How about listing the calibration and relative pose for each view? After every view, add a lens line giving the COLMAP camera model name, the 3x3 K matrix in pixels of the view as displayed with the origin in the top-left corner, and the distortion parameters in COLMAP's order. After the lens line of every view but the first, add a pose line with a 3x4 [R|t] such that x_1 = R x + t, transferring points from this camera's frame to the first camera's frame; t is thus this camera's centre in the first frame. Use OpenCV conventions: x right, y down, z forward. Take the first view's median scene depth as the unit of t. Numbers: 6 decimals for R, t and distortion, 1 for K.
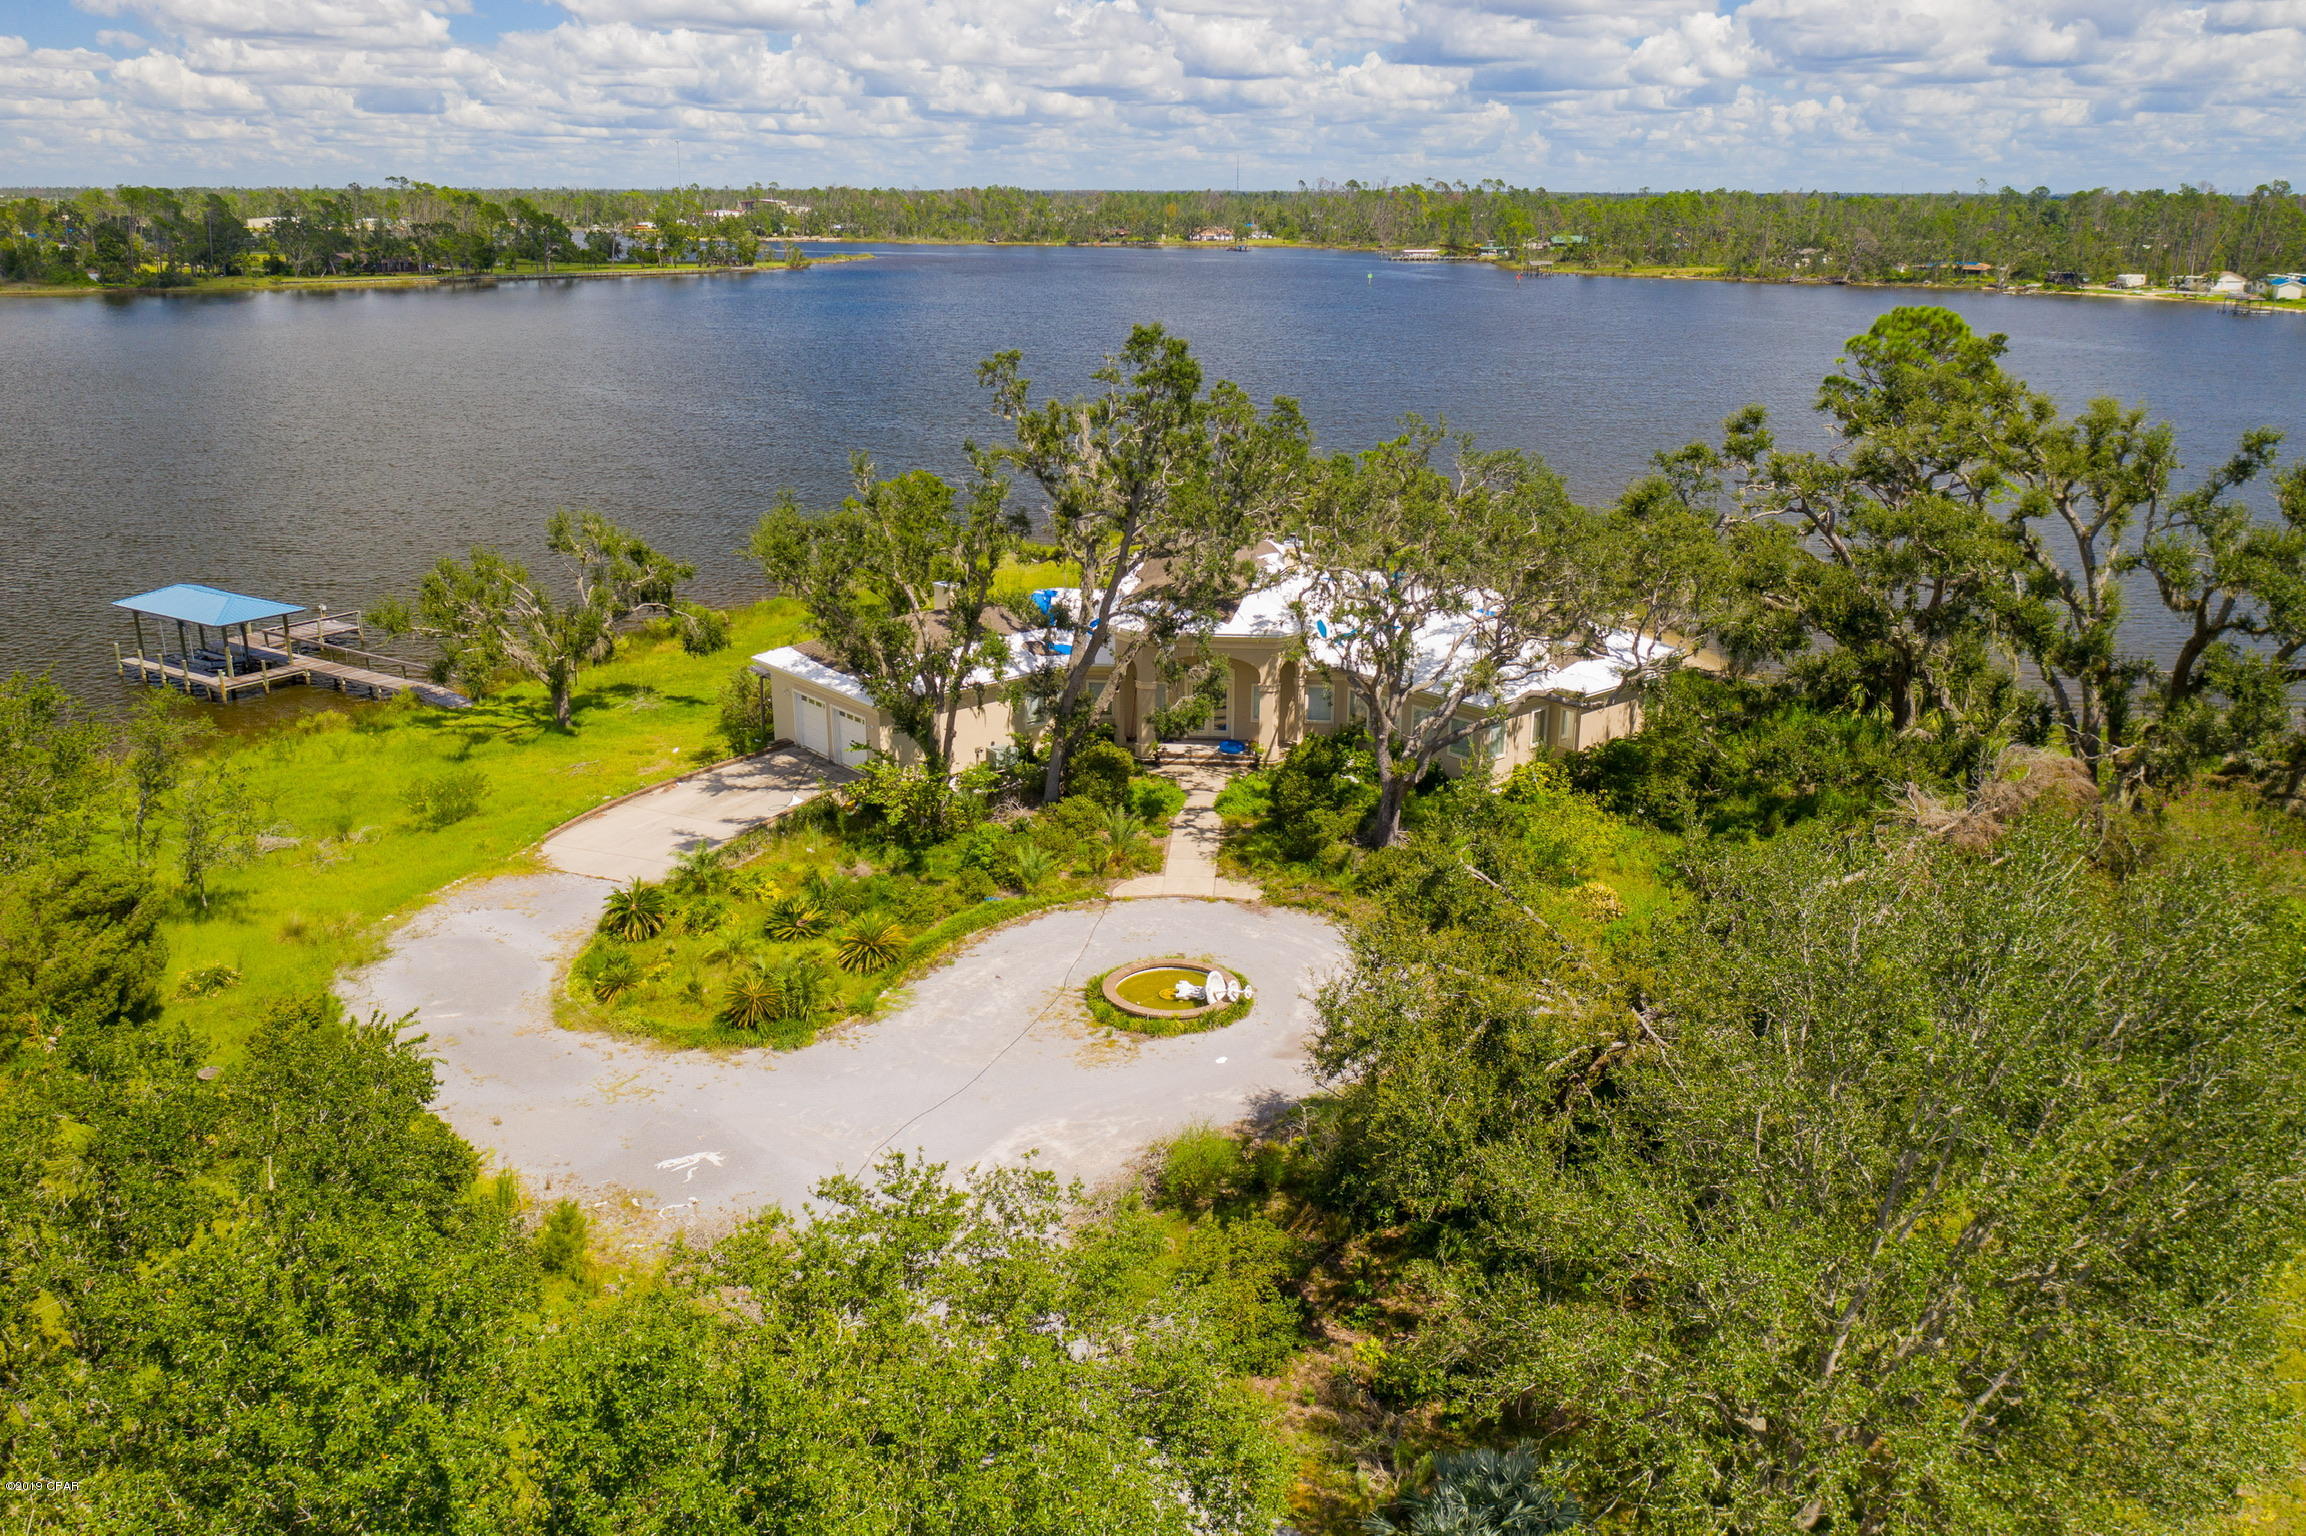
lens RADIAL K [[1836.6, 0, 1154.8], [0, 1836.6, 776.0], [0, 0, 1]] dist [-0.028604, 0.012180]
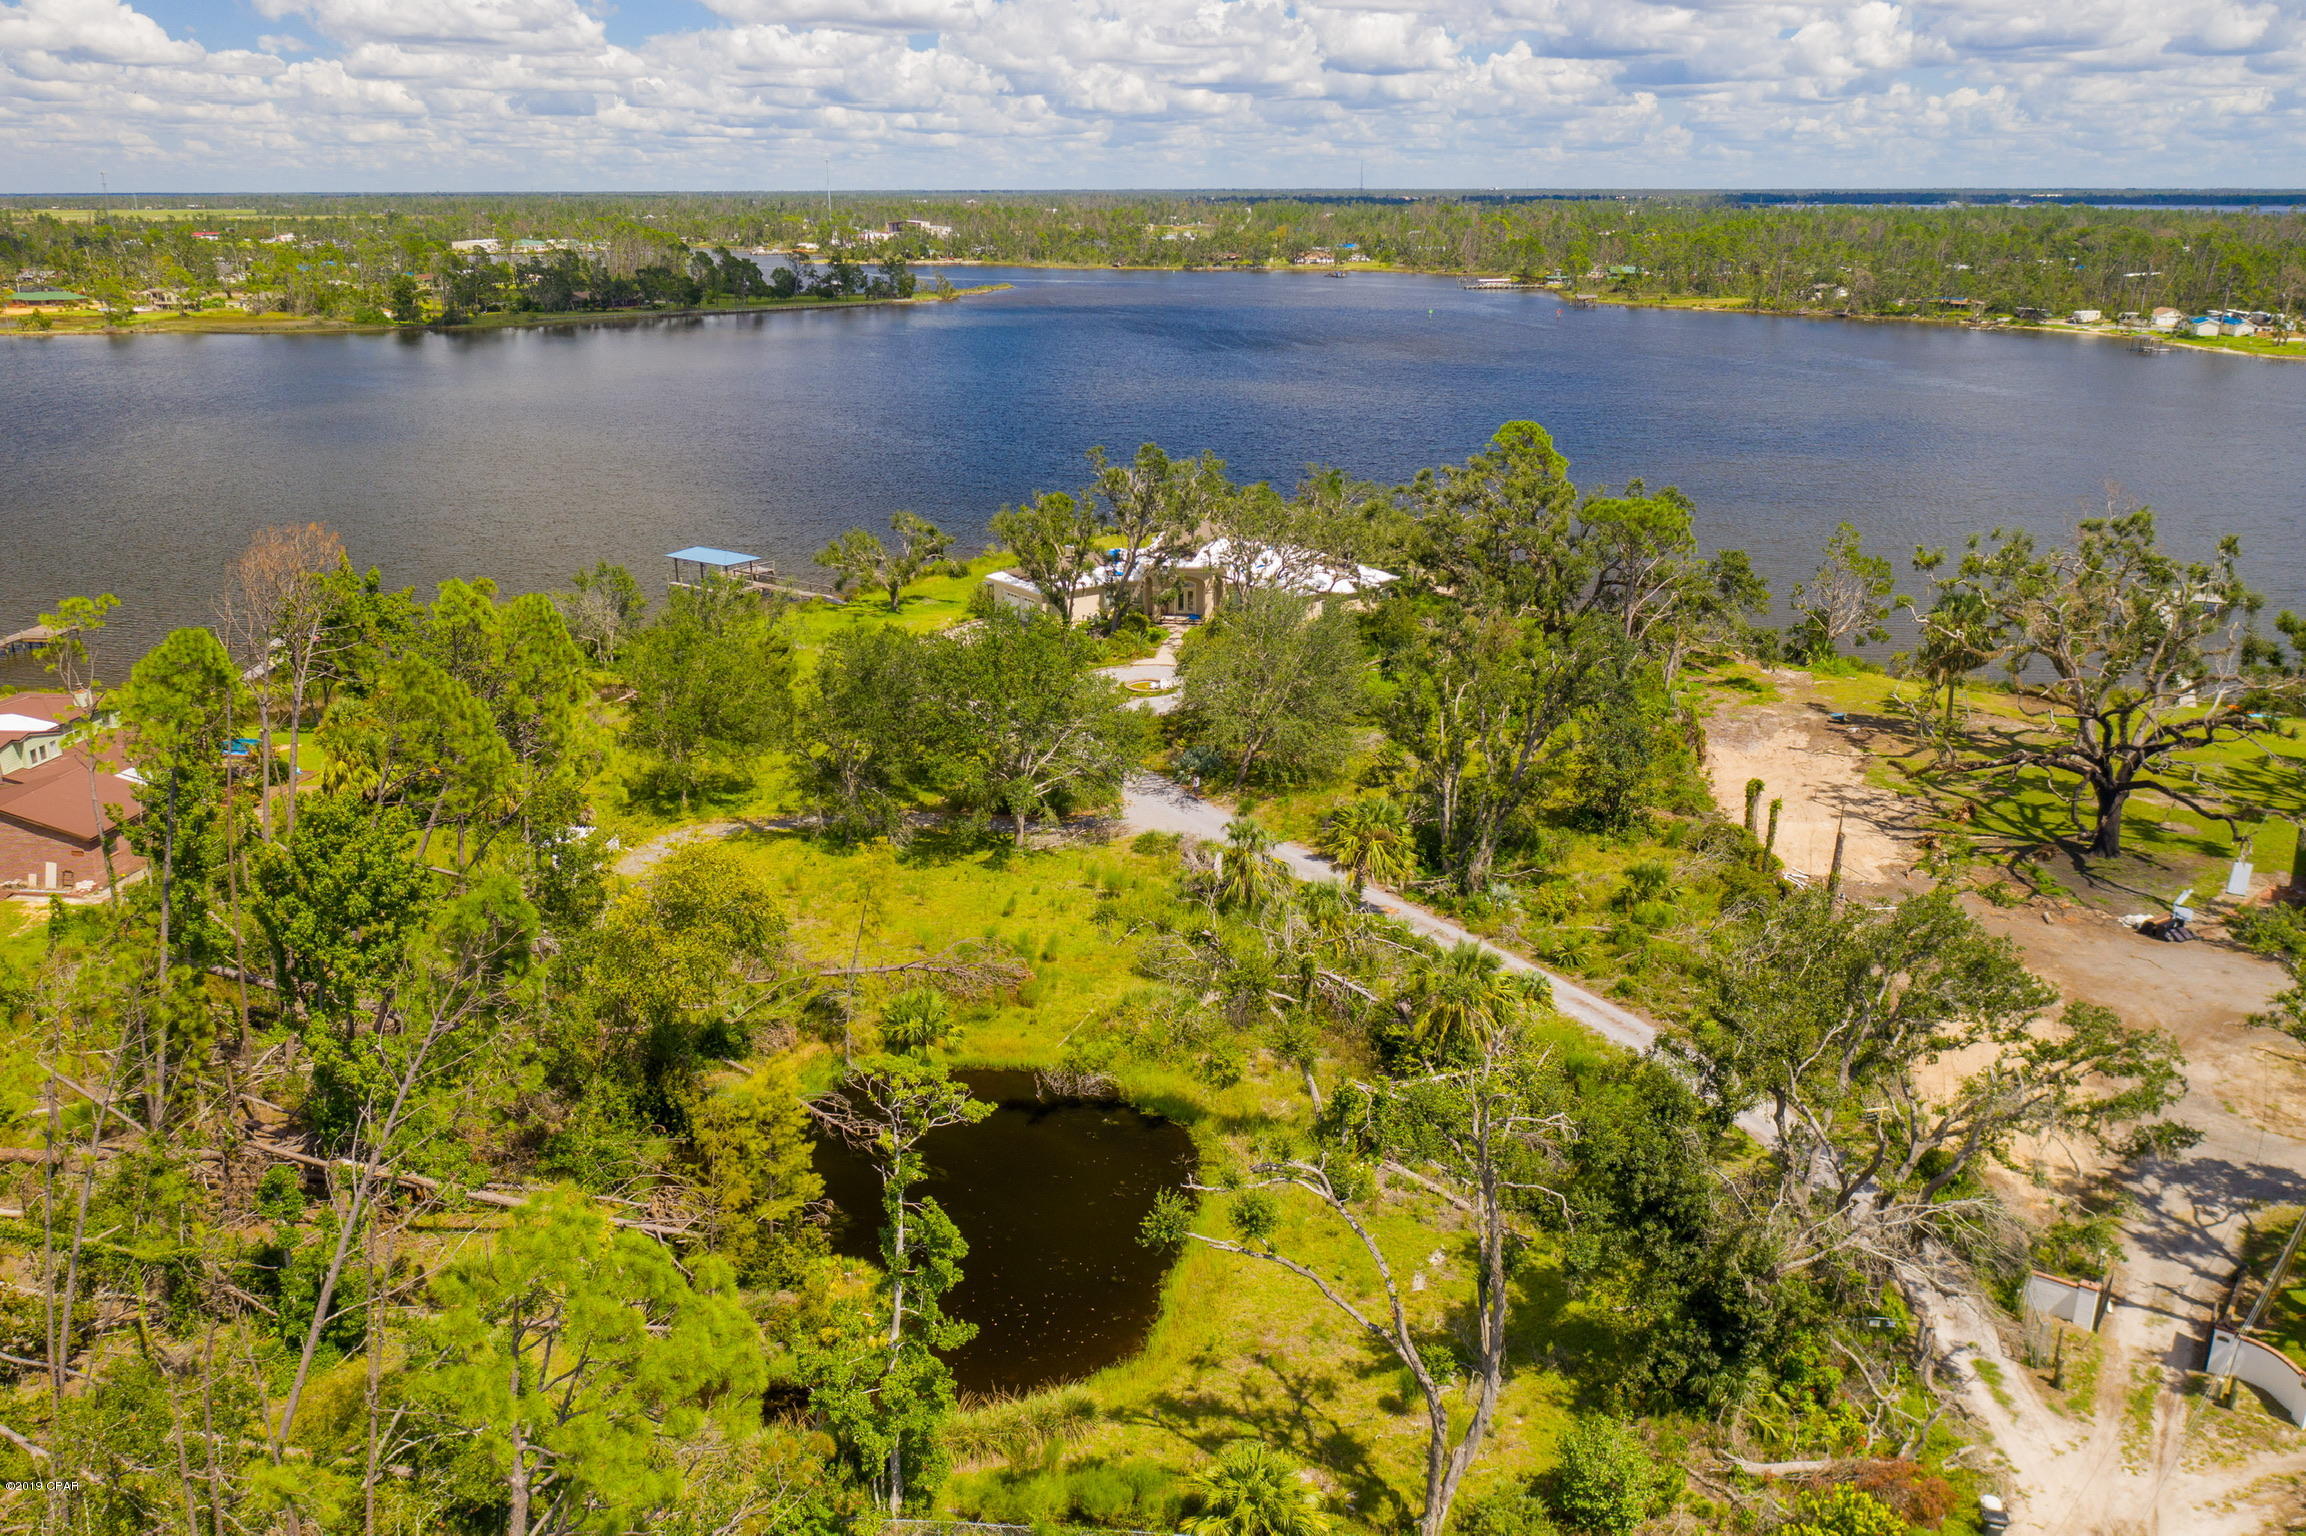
lens RADIAL K [[1836.6, 0, 1154.8], [0, 1836.6, 776.0], [0, 0, 1]] dist [-0.028604, 0.012180]
pose [[0.997707, 0.015537, -0.065880, 0.154029], [-0.015398, 0.999878, 0.002618, 0.185604], [0.065913, -0.001598, 0.997824, -1.348298]]
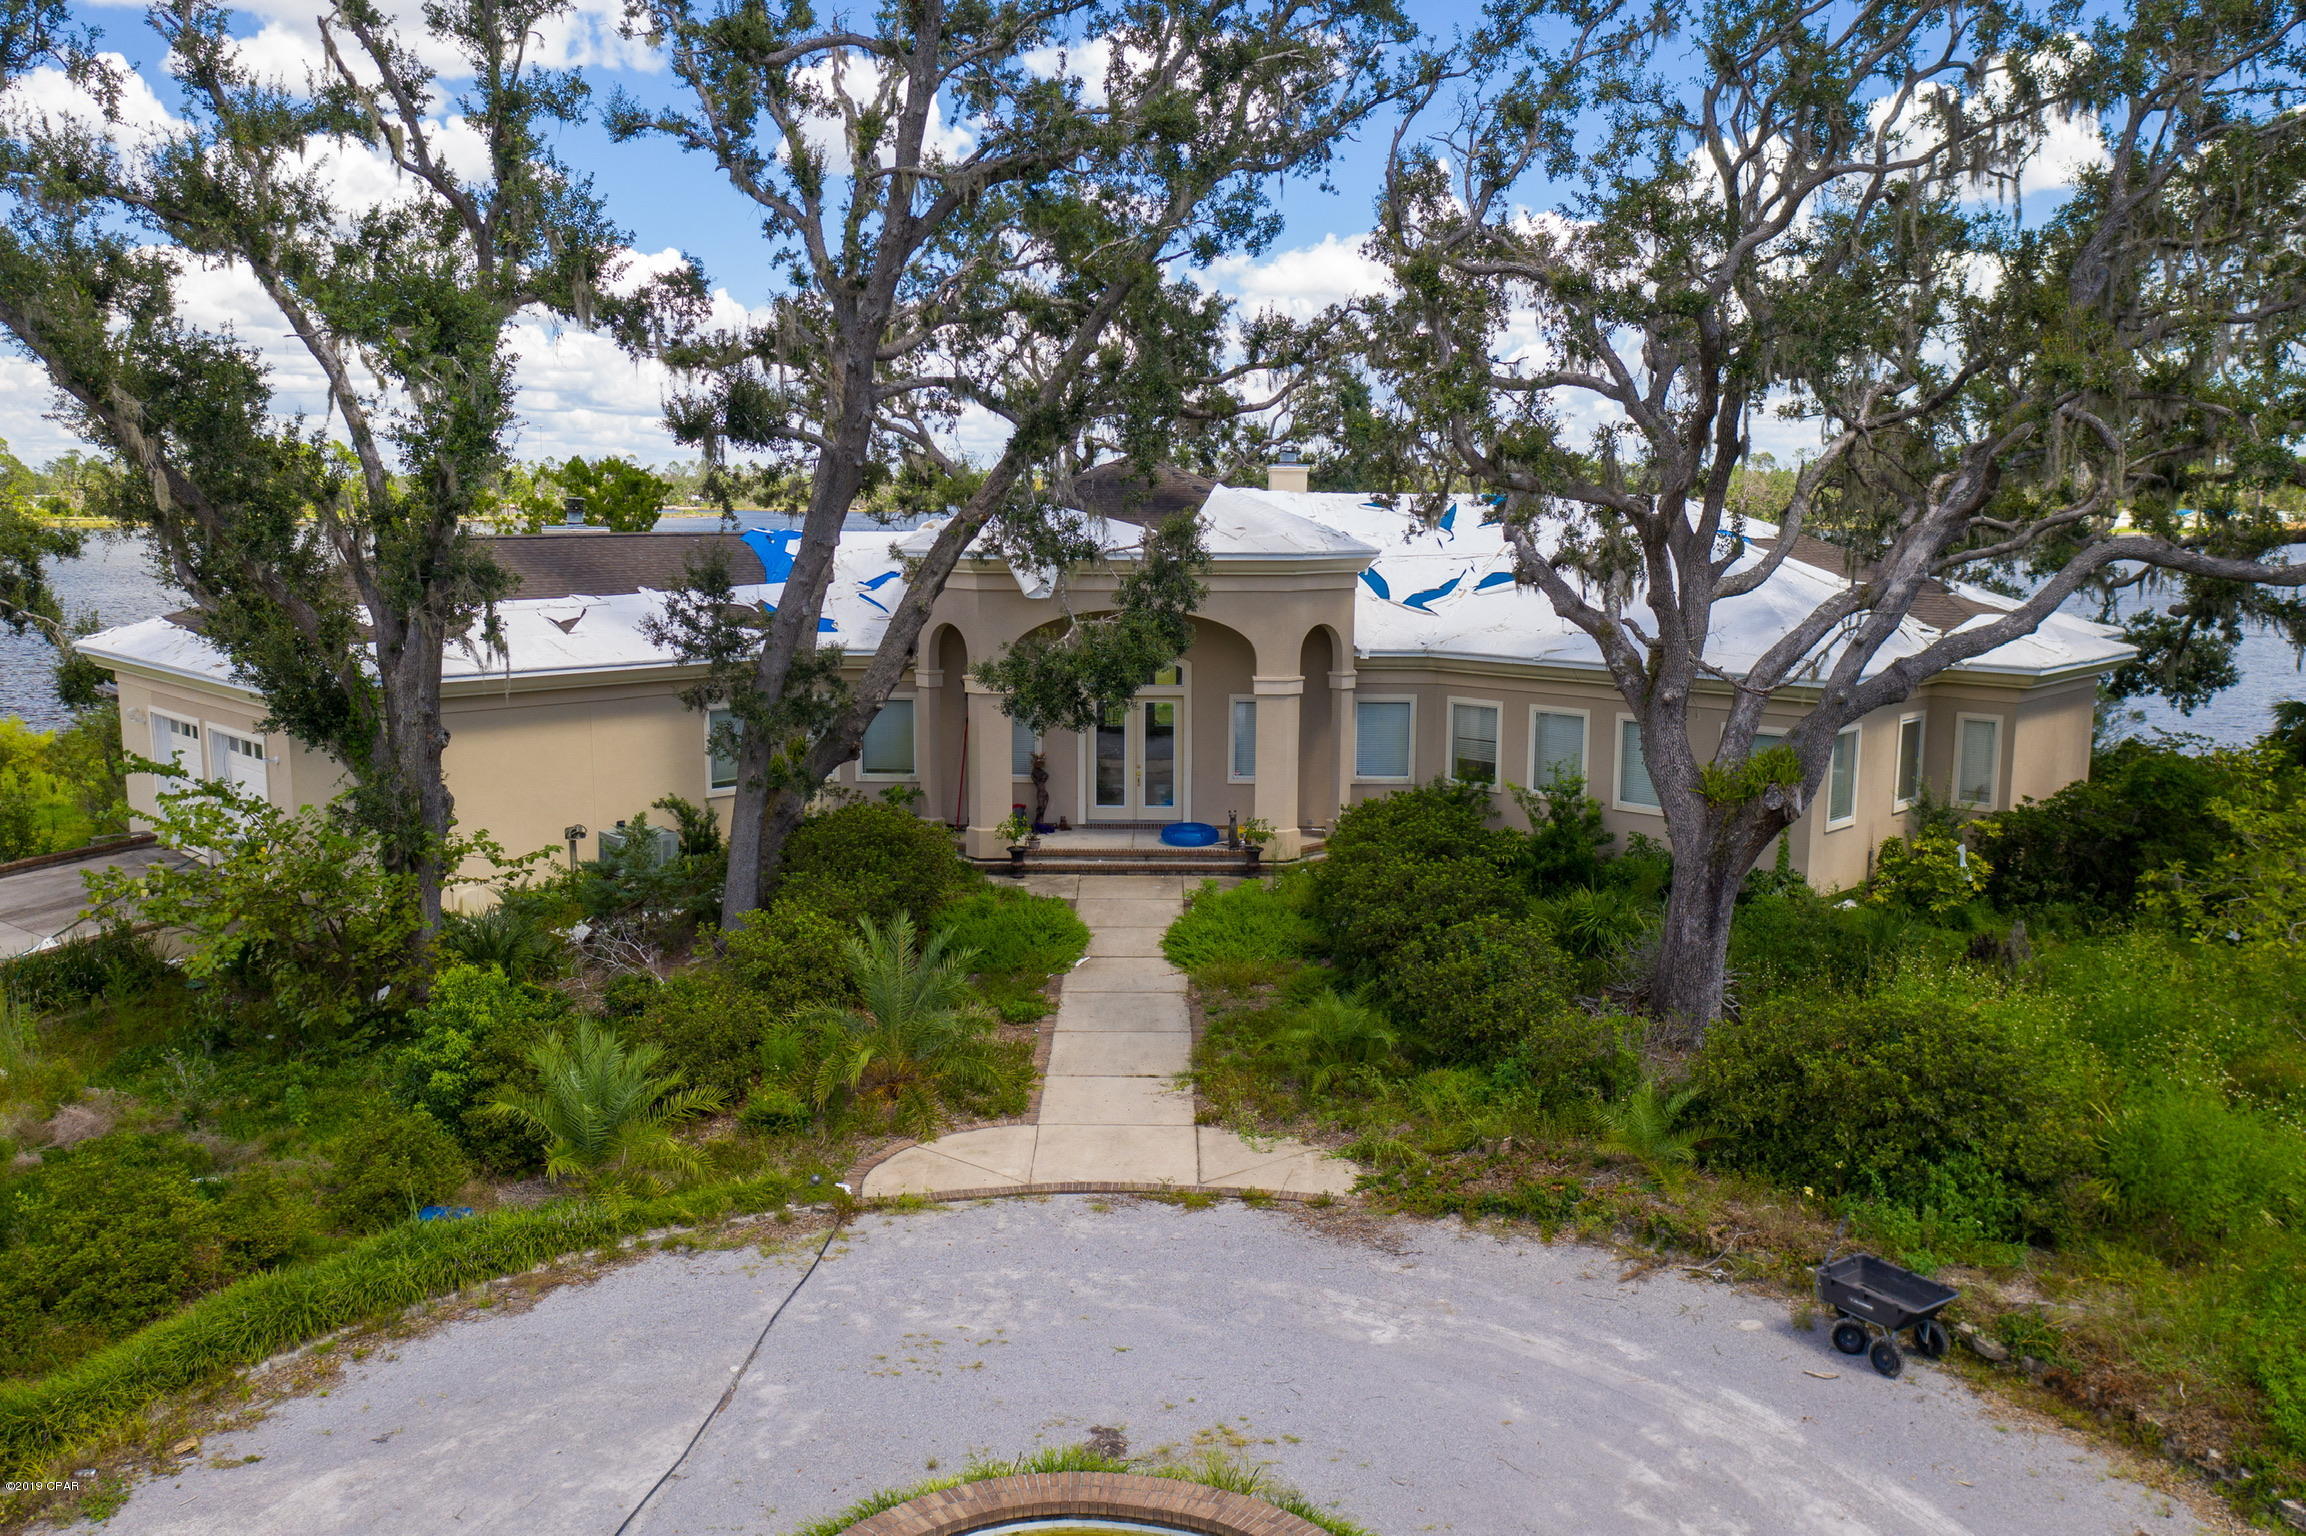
lens RADIAL K [[1819.8, 0, 1153.0], [0, 1819.8, 768.0], [0, 0, 1]] dist [-0.027116, 0.001042]
pose [[0.997469, -0.008918, 0.070547, 0.003350], [0.020380, 0.986337, -0.163476, 0.040018], [-0.068126, 0.164500, 0.984022, 0.601283]]
